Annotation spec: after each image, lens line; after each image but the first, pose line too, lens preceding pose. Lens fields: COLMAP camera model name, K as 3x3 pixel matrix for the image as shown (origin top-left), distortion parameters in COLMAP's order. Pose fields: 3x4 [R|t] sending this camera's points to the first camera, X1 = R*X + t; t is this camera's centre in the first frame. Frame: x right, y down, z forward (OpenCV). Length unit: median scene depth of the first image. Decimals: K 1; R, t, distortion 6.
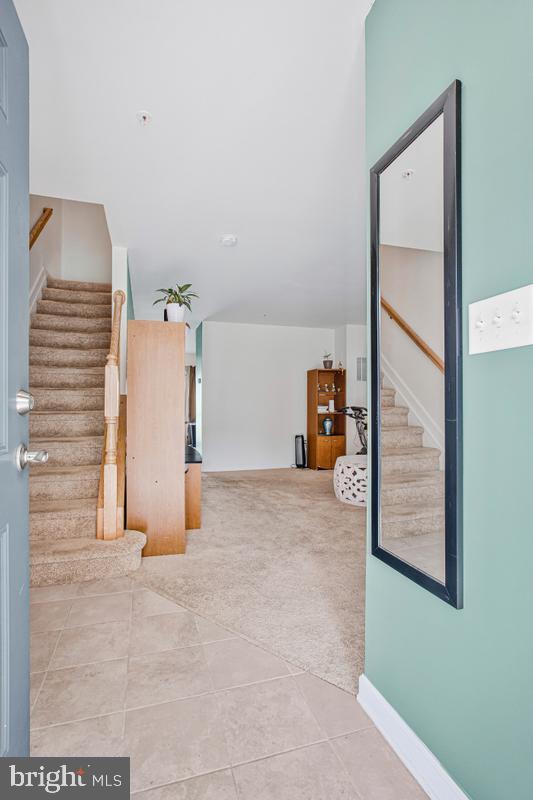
lens RADIAL K [[373.3, 0, 263.3], [0, 373.3, 402.0], [0, 0, 1]] dist [-0.044601, -0.000021]
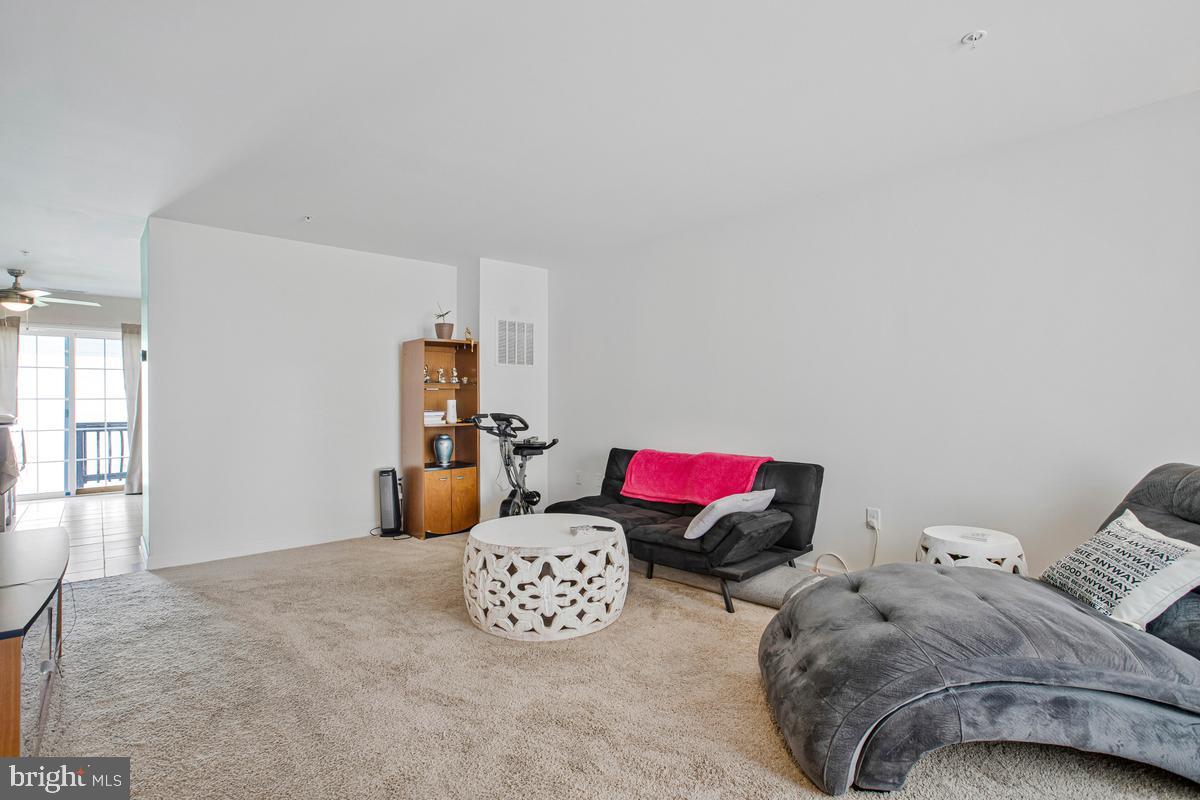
lens RADIAL K [[560.0, 0, 596.9], [0, 560.0, 403.1], [0, 0, 1]] dist [-0.044601, -0.000021]
pose [[0.900830, -0.006455, 0.434124, 0.029146], [0.000404, 0.999901, 0.014030, -0.012060], [-0.434172, -0.012463, 0.900744, 0.221233]]
